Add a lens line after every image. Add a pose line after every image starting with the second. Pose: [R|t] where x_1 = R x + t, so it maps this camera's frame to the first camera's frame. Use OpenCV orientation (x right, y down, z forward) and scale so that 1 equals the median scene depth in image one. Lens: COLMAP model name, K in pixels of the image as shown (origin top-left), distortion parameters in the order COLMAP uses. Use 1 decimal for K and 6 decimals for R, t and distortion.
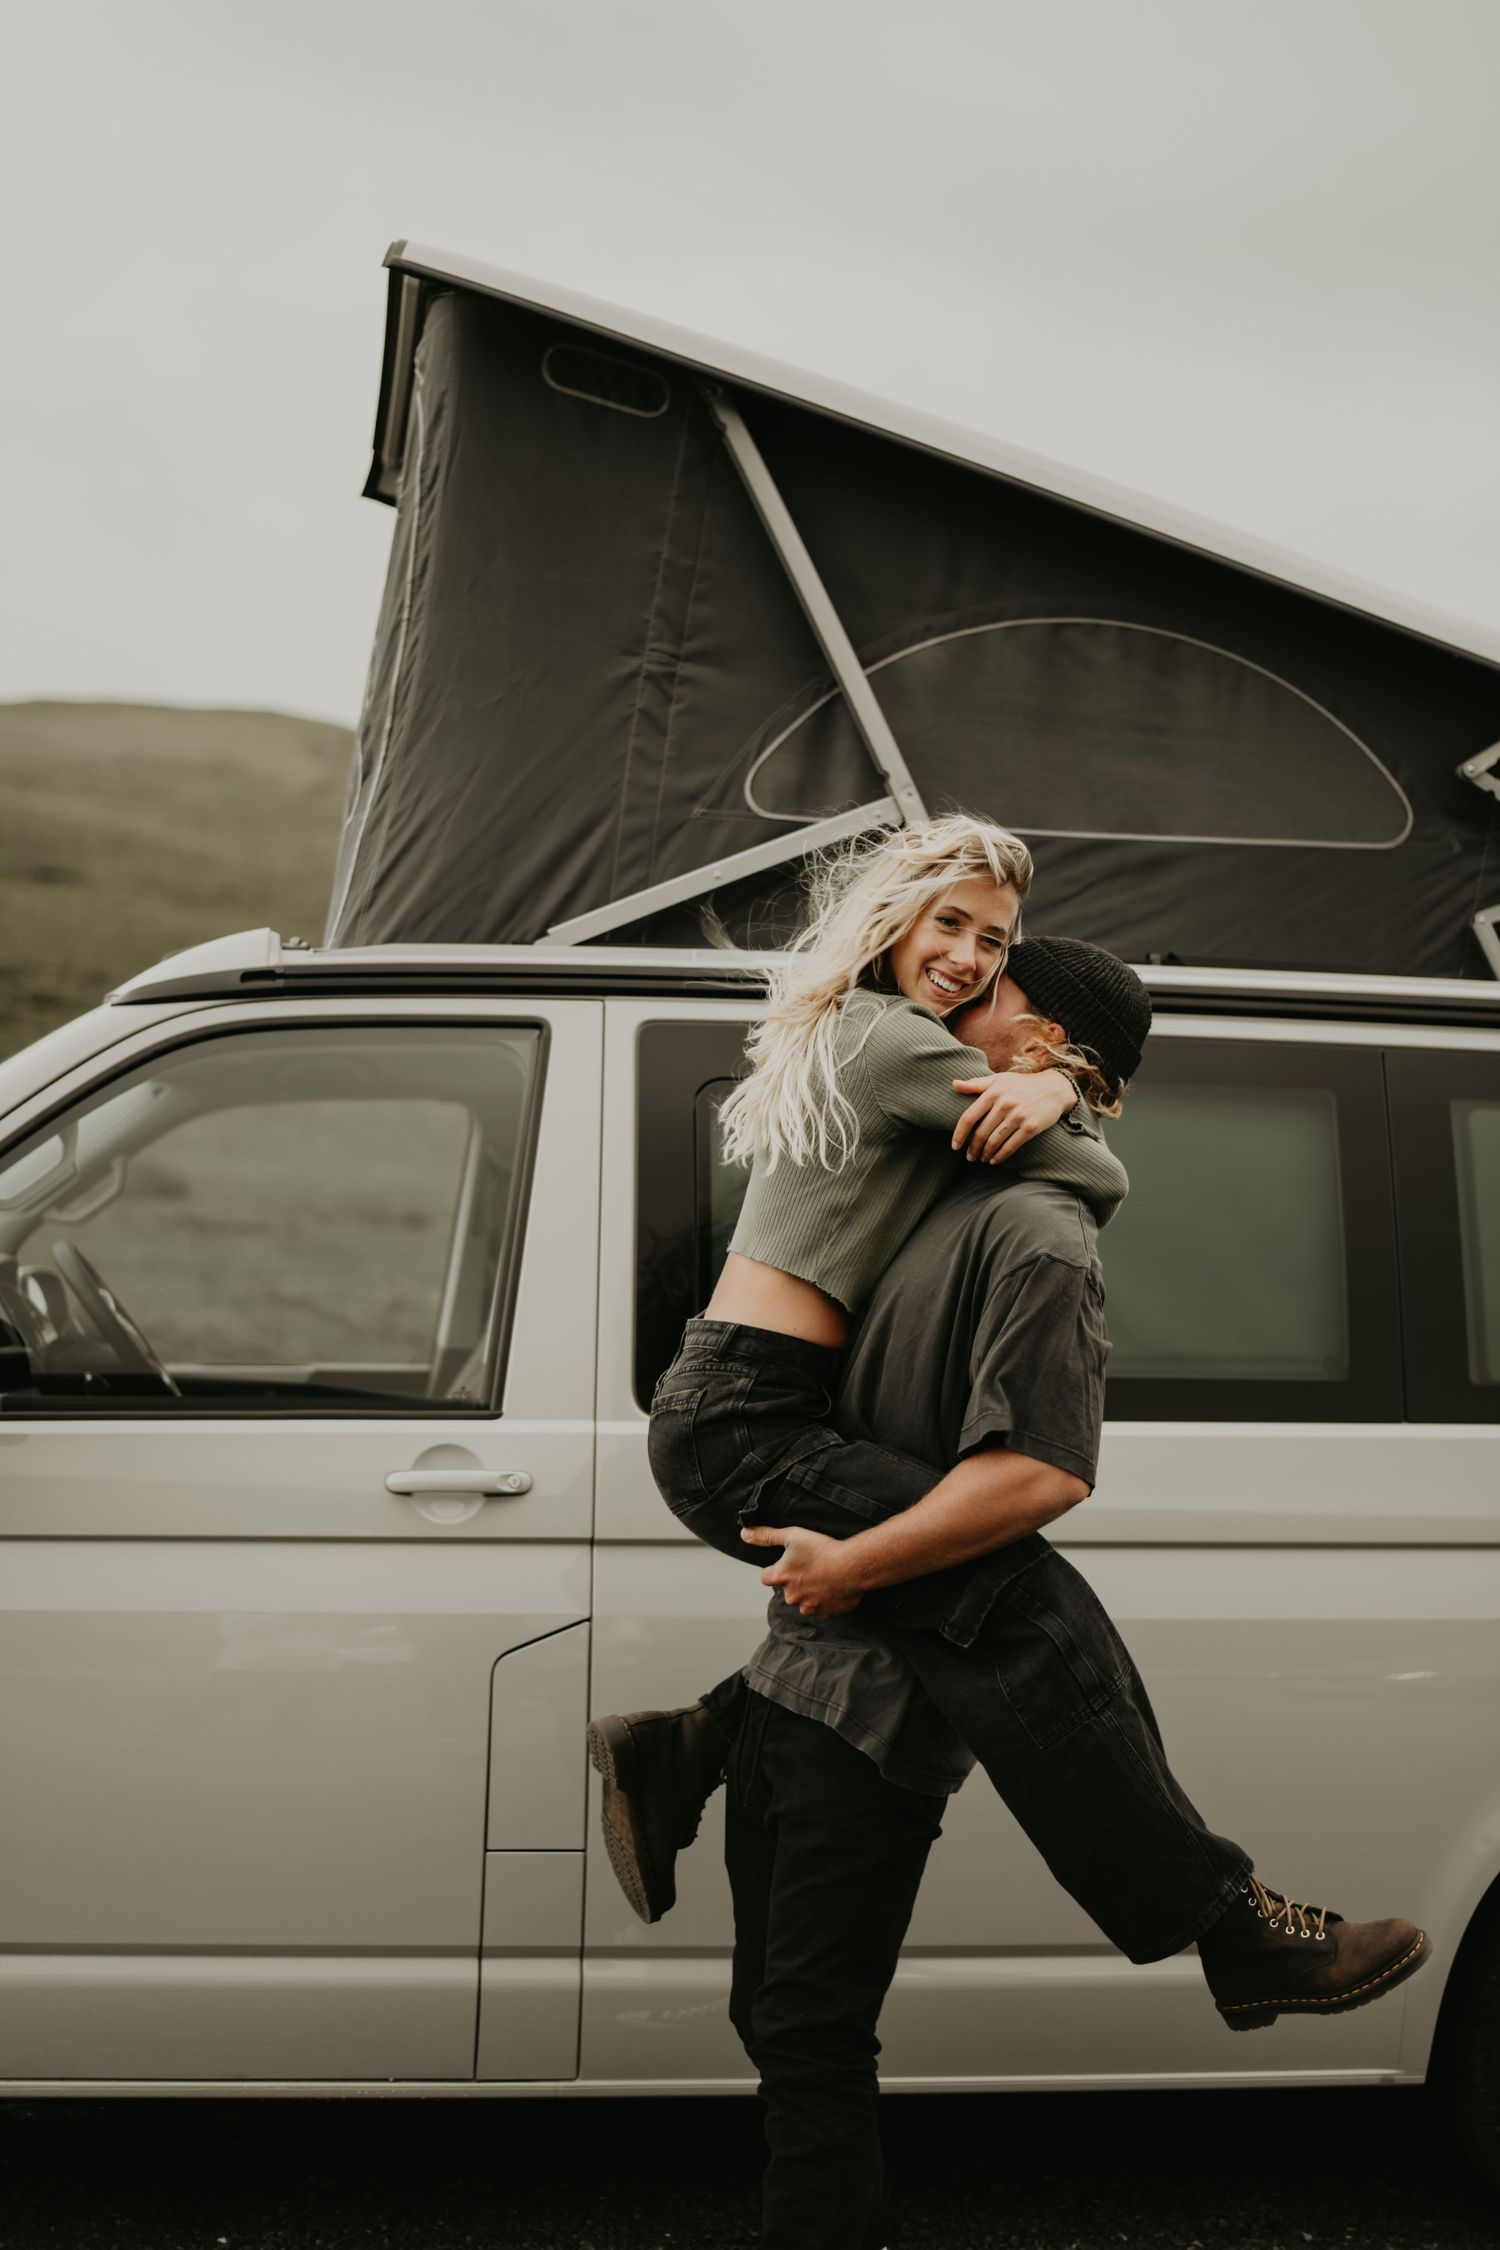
lens RADIAL K [[3244.3, 0, 740.0], [0, 3244.3, 1126.3], [0, 0, 1]] dist [-0.109201, 0.055833]
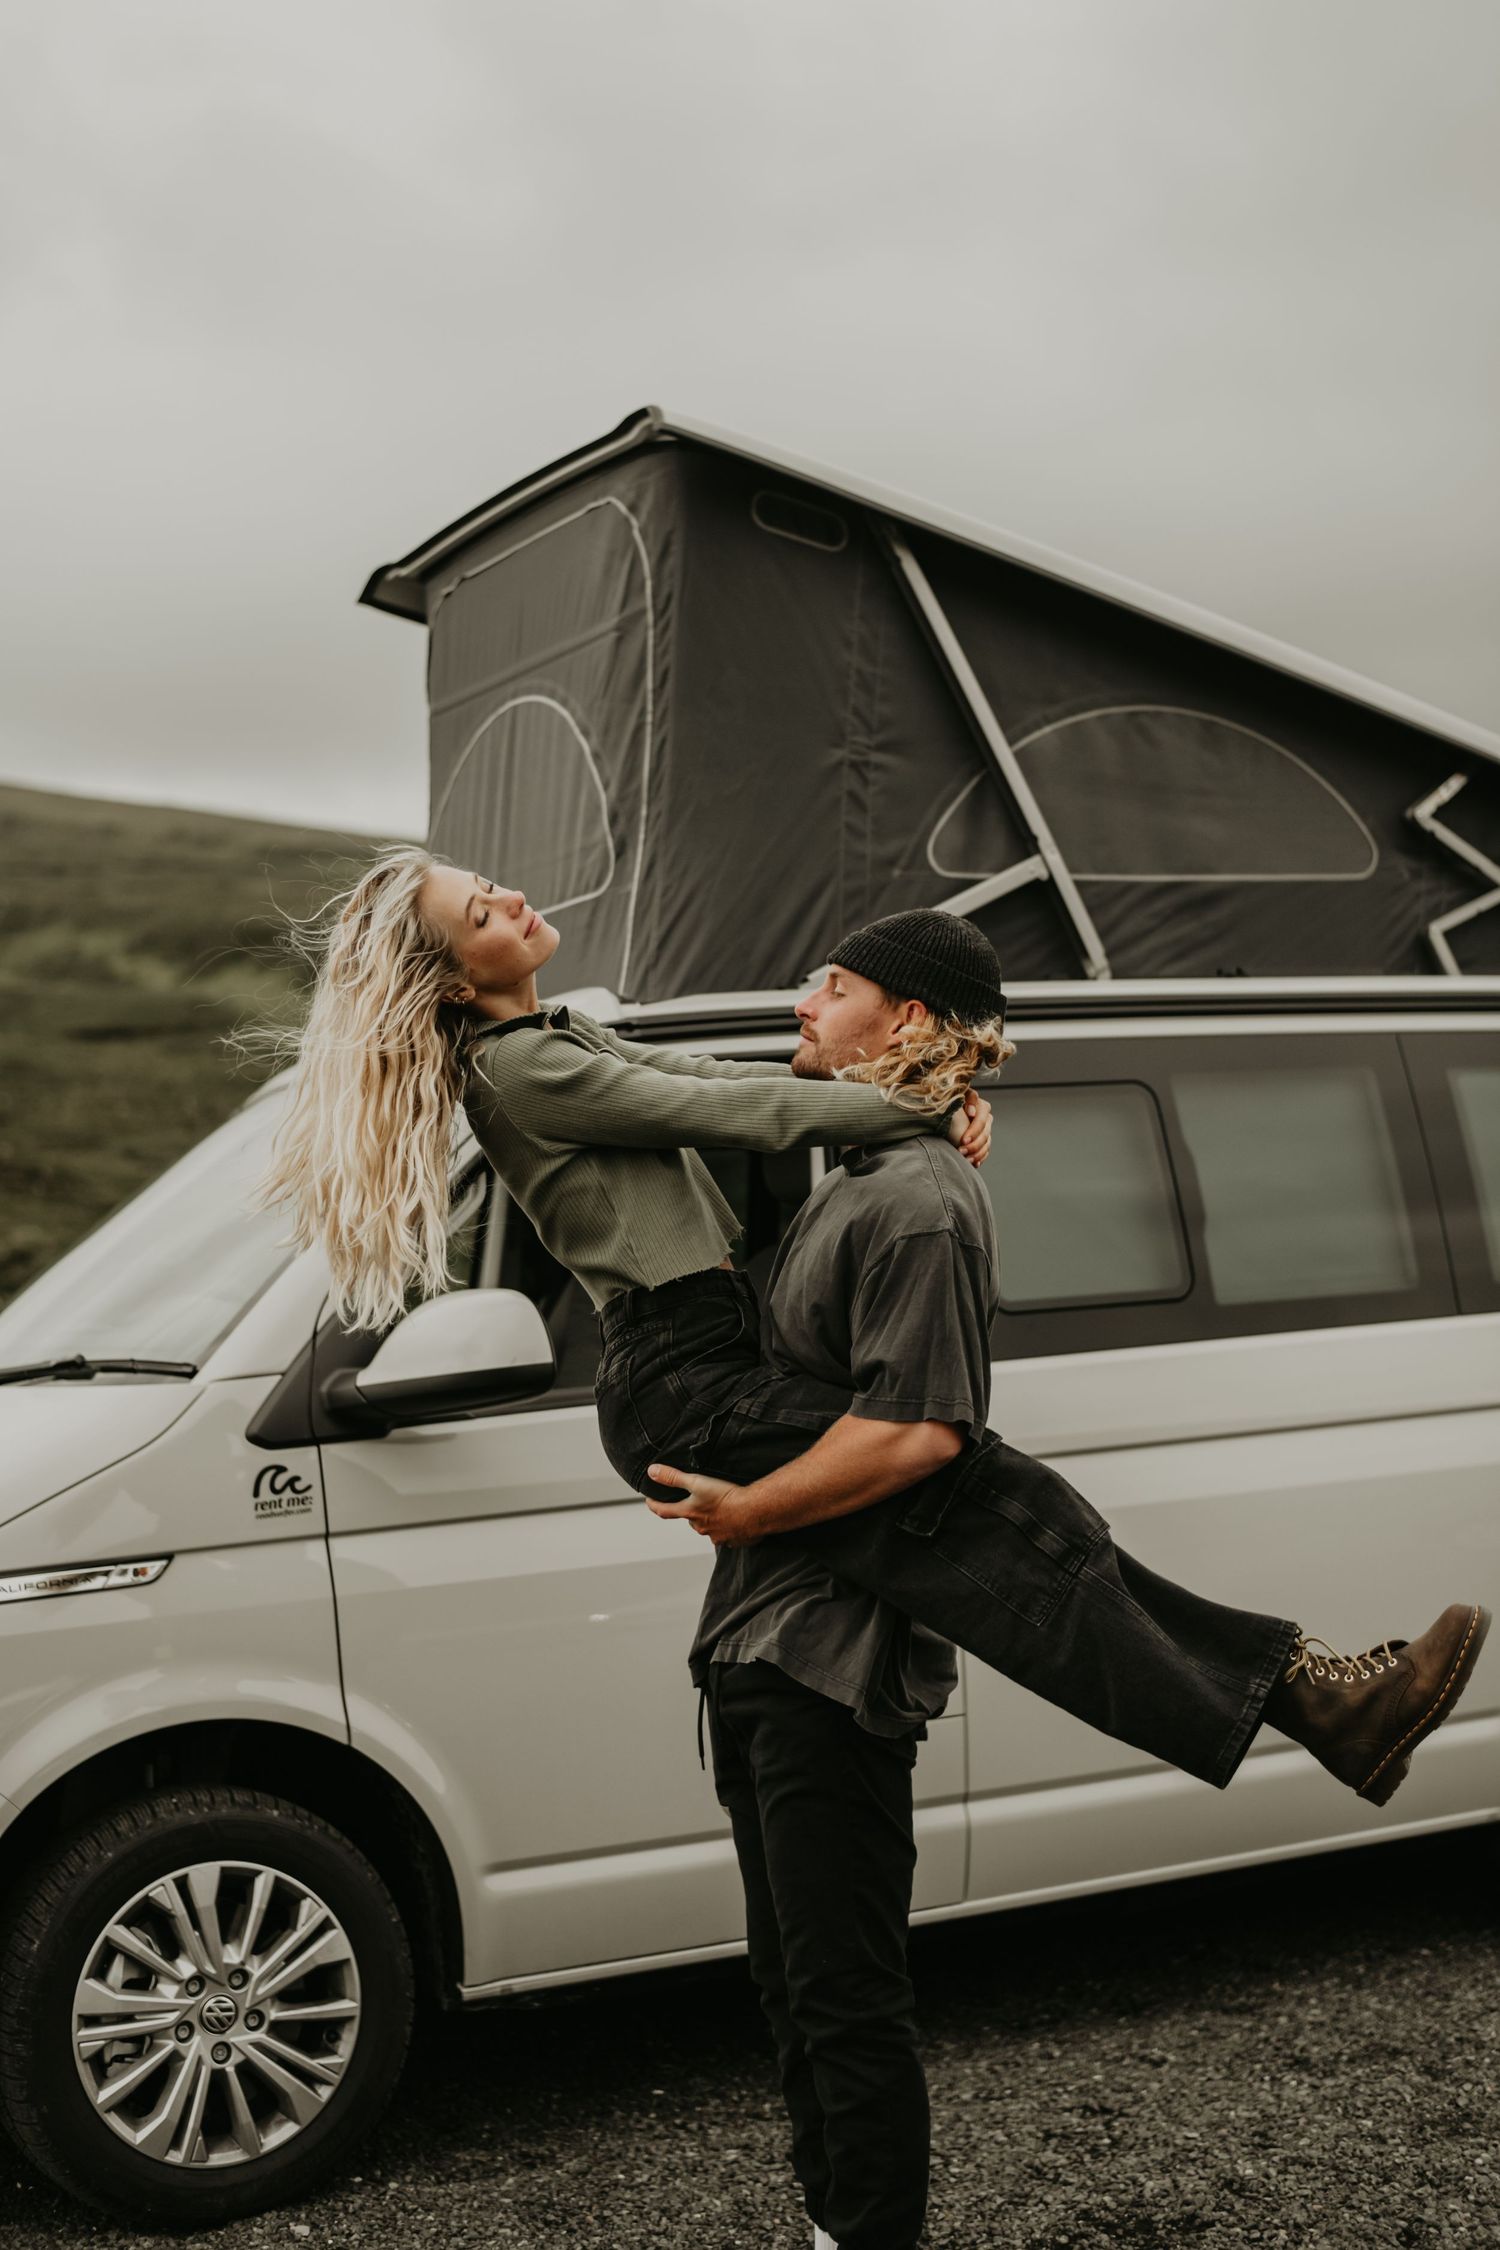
lens RADIAL K [[3296.2, 0, 737.8], [0, 3296.2, 1135.4], [0, 0, 1]] dist [-0.115648, 0.106027]
pose [[0.937323, -0.071038, 0.341144, -0.500330], [0.071699, 0.997369, 0.010686, -0.016046], [-0.341006, 0.014443, 0.939950, -0.147121]]
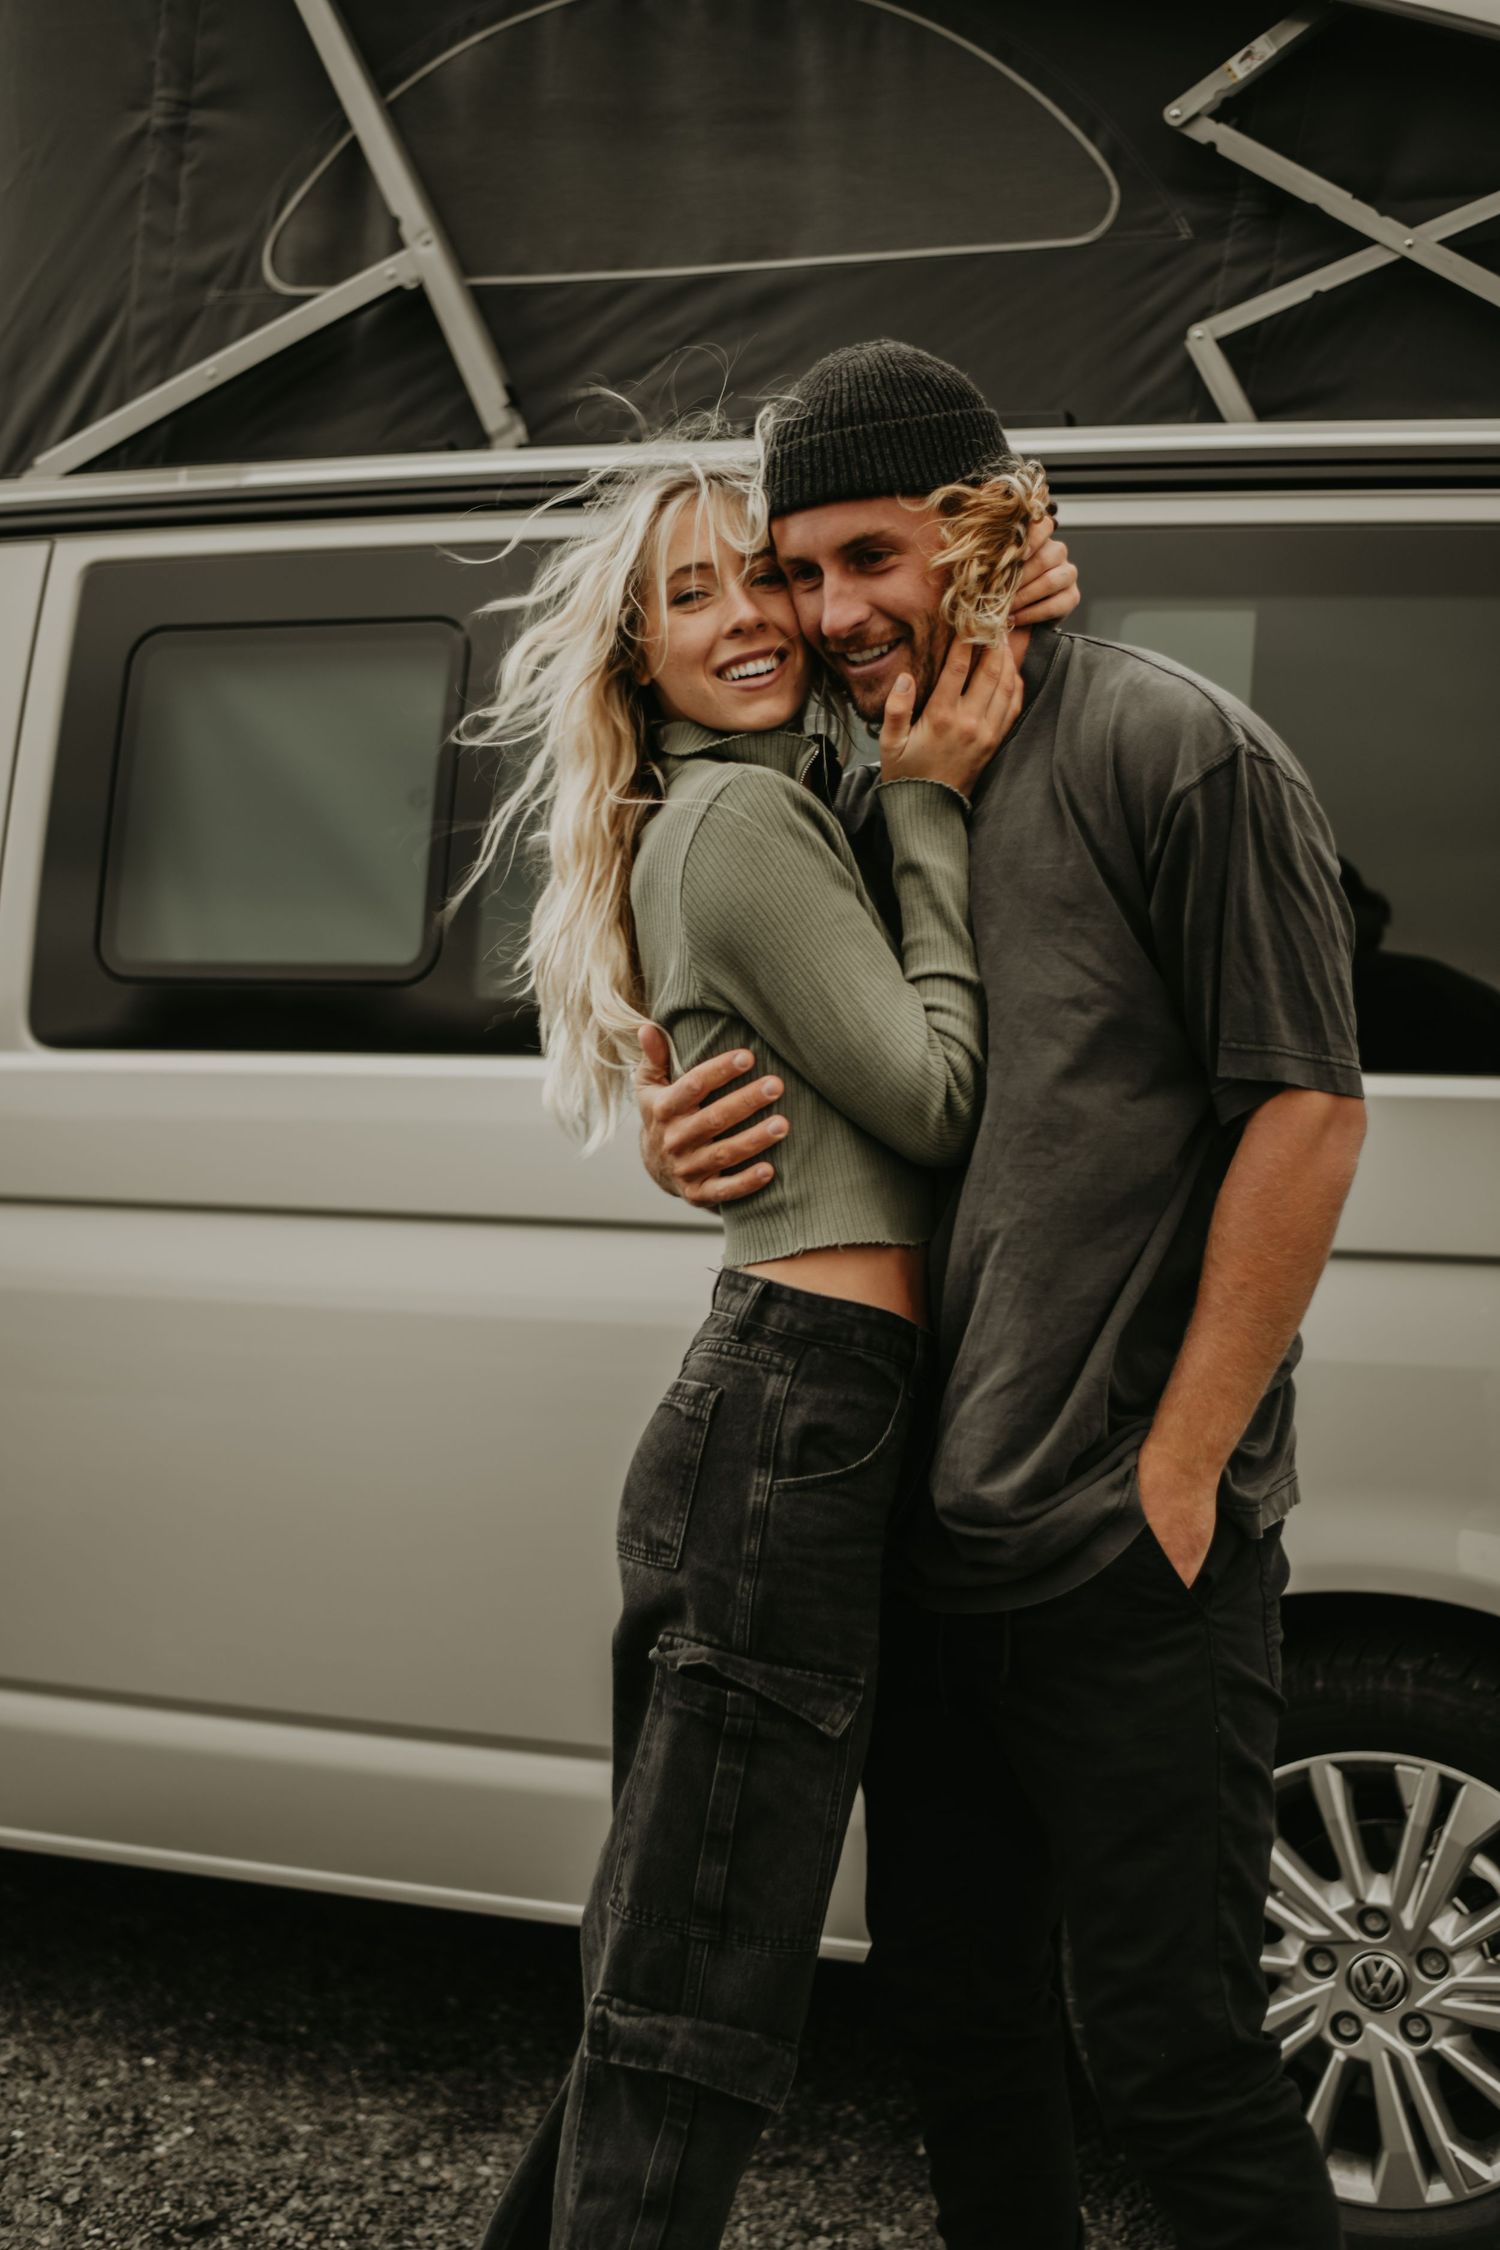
lens RADIAL K [[3244.3, 0, 740.0], [0, 3244.3, 1126.3], [0, 0, 1]] dist [-0.109201, 0.055833]
pose [[0.876852, 0.019339, -0.480371, 0.486907], [0.040978, 0.992548, 0.114758, 0.021017], [0.479010, -0.120311, 0.869526, 0.346292]]
